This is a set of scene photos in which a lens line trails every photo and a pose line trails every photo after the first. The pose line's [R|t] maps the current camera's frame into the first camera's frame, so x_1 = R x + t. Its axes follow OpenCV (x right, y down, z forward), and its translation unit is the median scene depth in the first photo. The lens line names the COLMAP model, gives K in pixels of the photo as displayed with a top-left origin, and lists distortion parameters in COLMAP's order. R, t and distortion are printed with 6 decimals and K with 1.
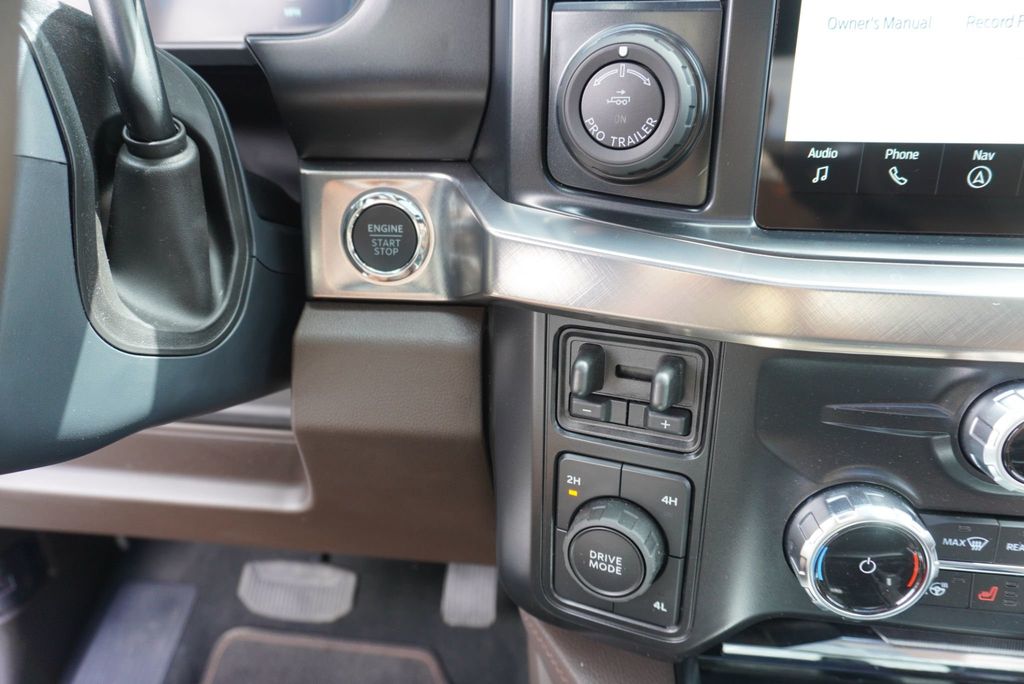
lens RADIAL K [[700.9, 0, 510.6], [0, 700.9, 344.5], [0, 0, 1]] dist [-0.018827, 0.016008]
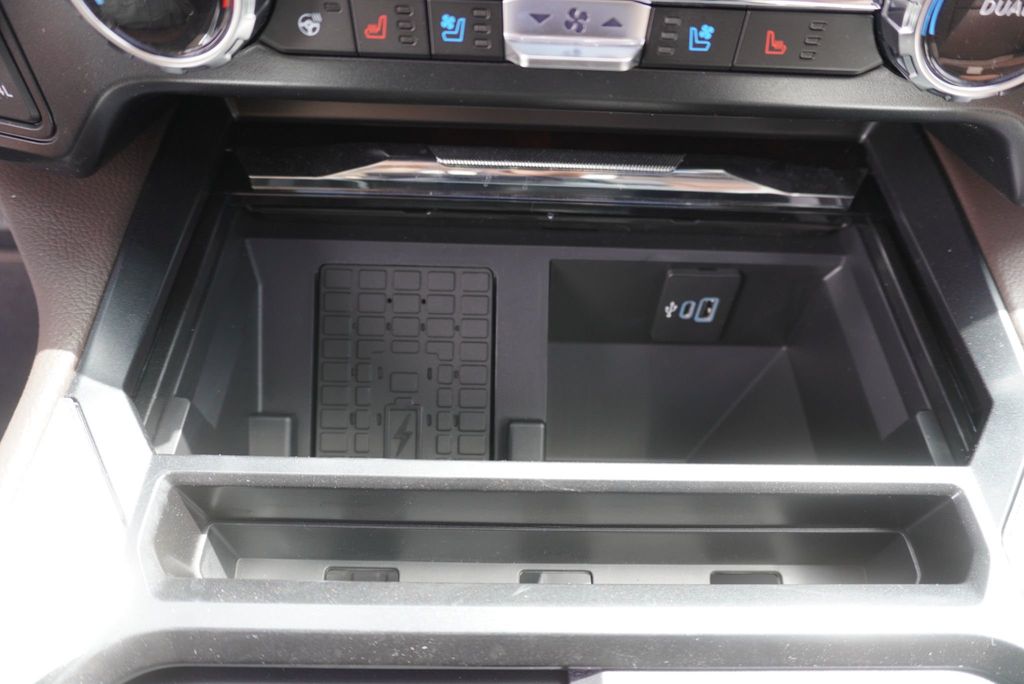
lens RADIAL K [[700.9, 0, 509.6], [0, 700.9, 347.4], [0, 0, 1]] dist [-0.018827, 0.016008]
pose [[0.992654, -0.066368, 0.101165, 0.676918], [0.008224, 0.871204, 0.490852, 0.274480], [-0.120712, -0.486414, 0.865350, 0.206534]]
